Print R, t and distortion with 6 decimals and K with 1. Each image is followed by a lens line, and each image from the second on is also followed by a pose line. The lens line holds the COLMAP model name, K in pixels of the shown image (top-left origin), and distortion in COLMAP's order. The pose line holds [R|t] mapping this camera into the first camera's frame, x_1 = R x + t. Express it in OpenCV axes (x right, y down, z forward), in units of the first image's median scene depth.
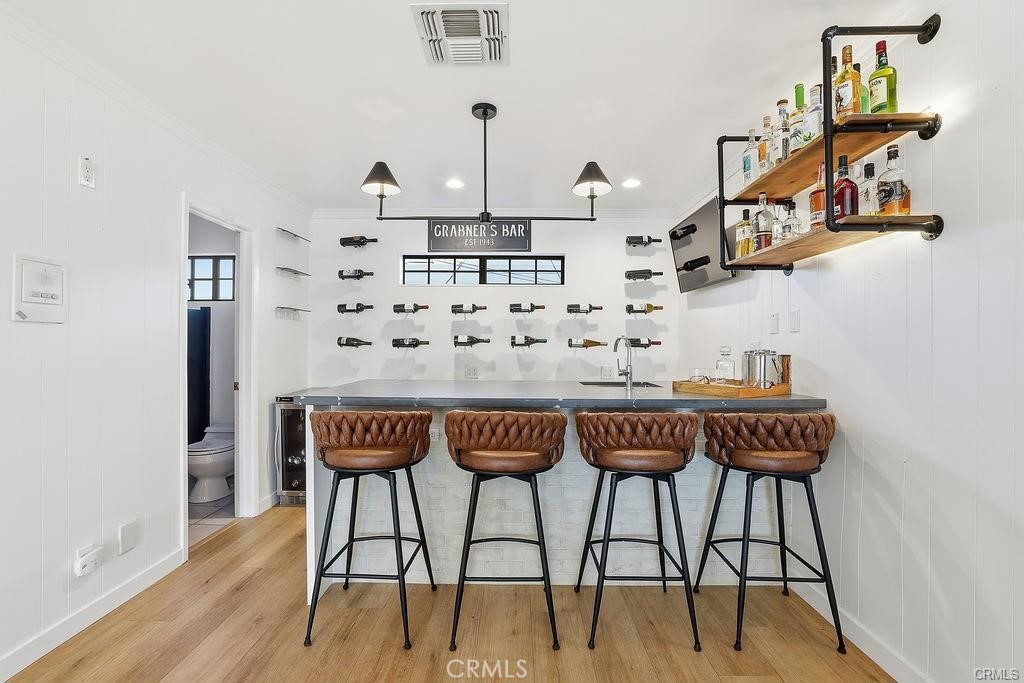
lens RADIAL K [[434.9, 0, 512.0], [0, 434.9, 341.5], [0, 0, 1]] dist [0.000739, 0.000024]
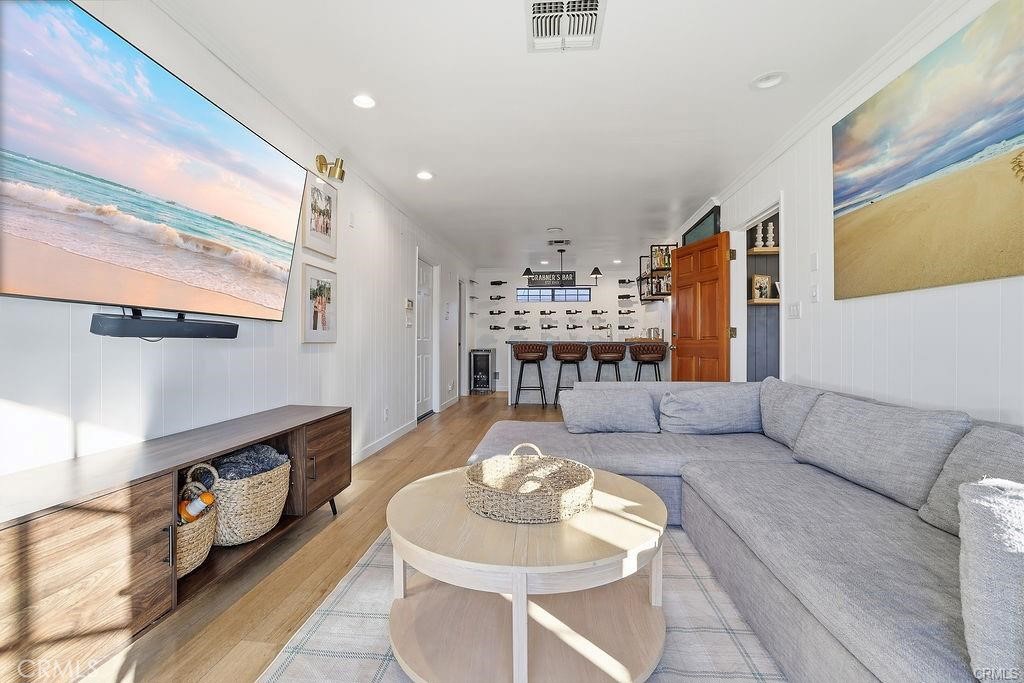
lens RADIAL K [[549.0, 0, 512.0], [0, 549.0, 341.5], [0, 0, 1]] dist [0.000513, -0.000031]
pose [[0.998420, -0.002788, -0.056129, -0.124761], [0.002679, 0.999994, -0.002019, 0.079193], [0.056135, 0.001866, 0.998421, -1.847078]]
